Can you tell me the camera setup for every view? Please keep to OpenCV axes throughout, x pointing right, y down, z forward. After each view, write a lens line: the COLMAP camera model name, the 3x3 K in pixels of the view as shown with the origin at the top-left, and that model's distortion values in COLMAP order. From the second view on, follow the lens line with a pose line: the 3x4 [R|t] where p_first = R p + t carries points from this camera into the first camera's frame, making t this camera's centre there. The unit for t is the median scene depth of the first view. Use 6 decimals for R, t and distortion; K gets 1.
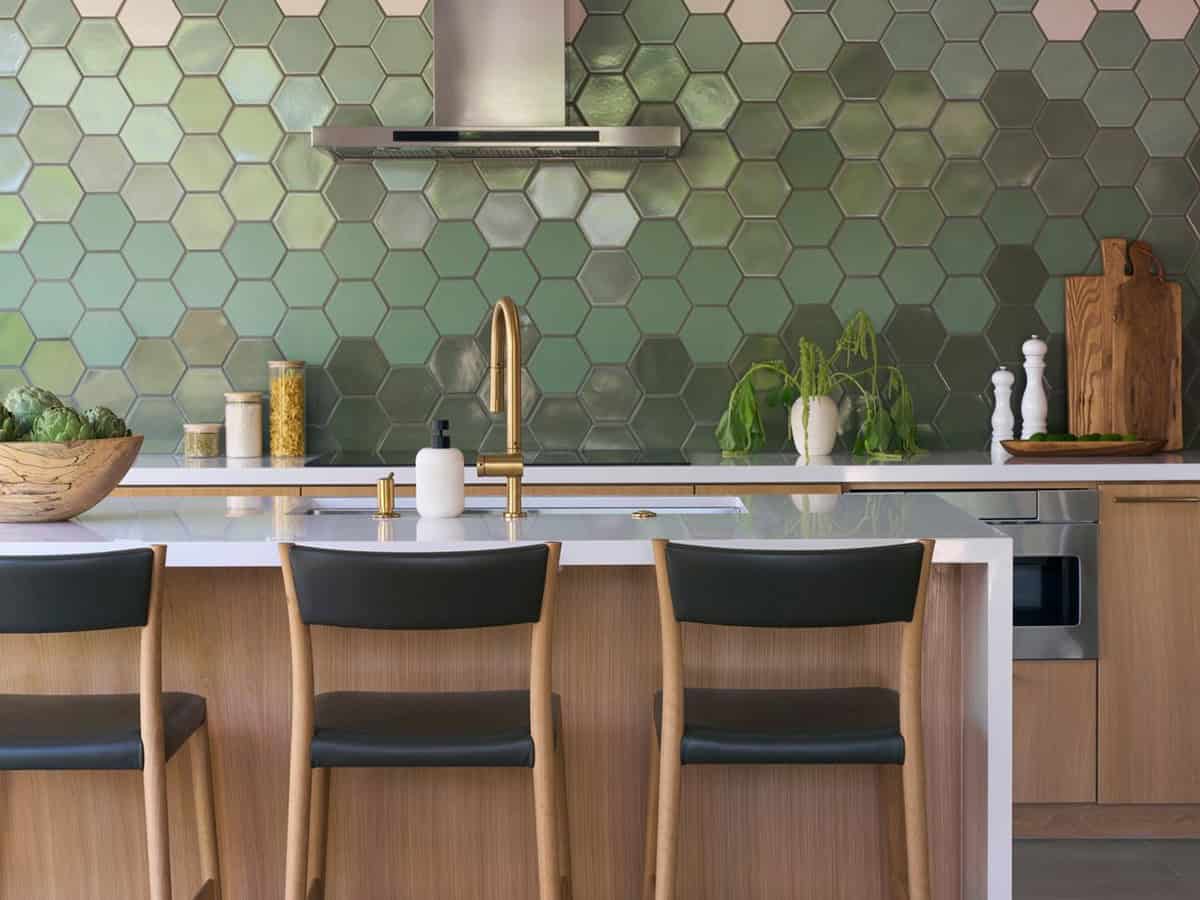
lens RADIAL K [[2631.4, 0, 599.2], [0, 2631.4, 511.7], [0, 0, 1]] dist [-0.082192, 0.025064]
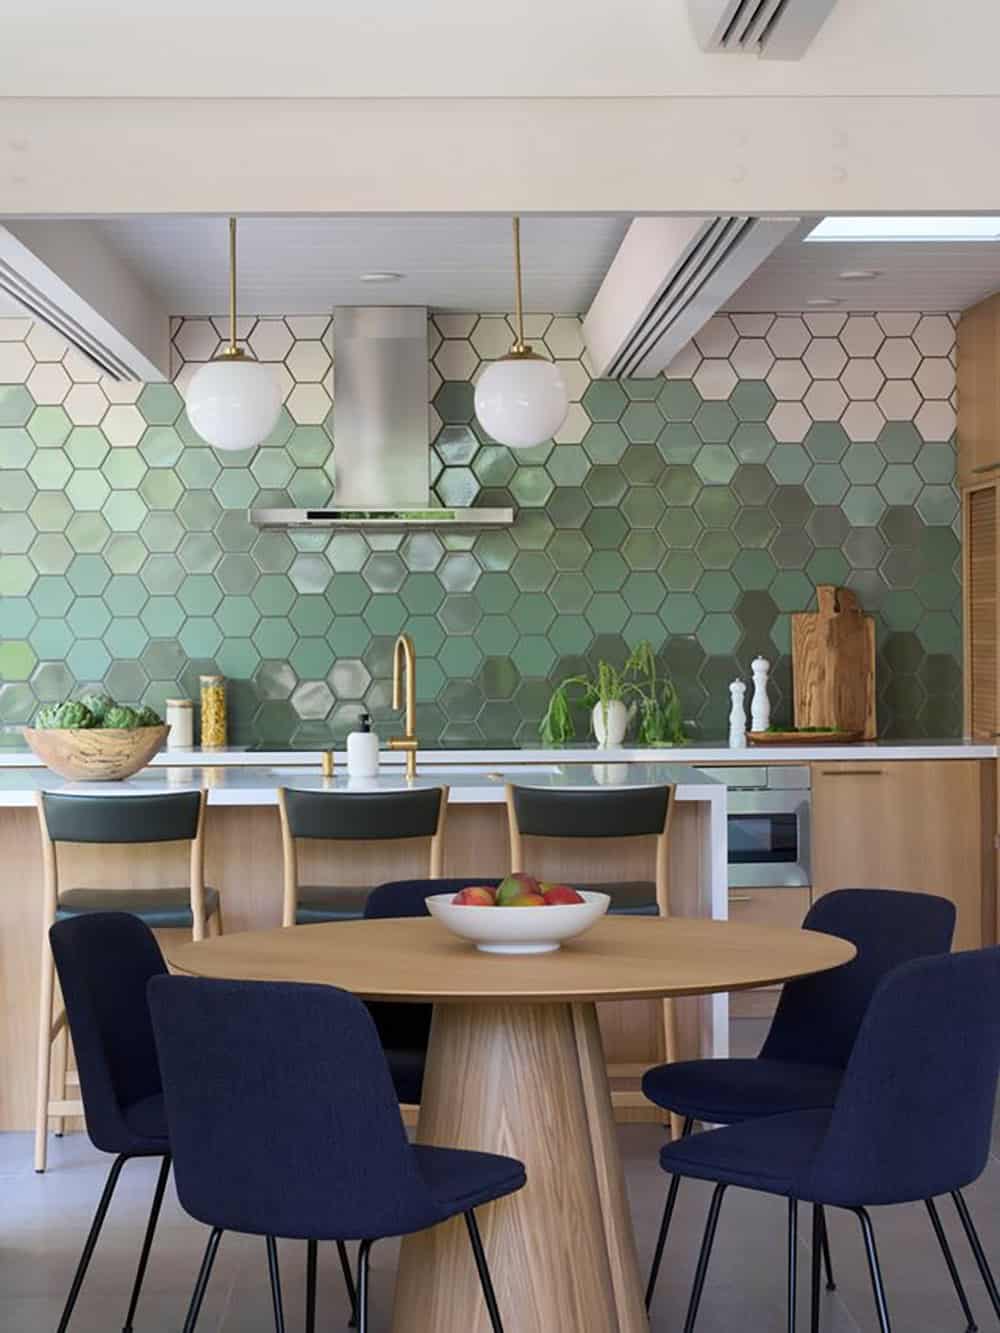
lens RADIAL K [[2923.0, 0, 500.0], [0, 2923.0, 666.5], [0, 0, 1]] dist [-0.082192, 0.025064]
pose [[0.999329, -0.002680, 0.036522, -0.031859], [0.004862, 0.998199, -0.059789, 0.029643], [-0.036296, 0.059927, 0.997543, -0.531774]]
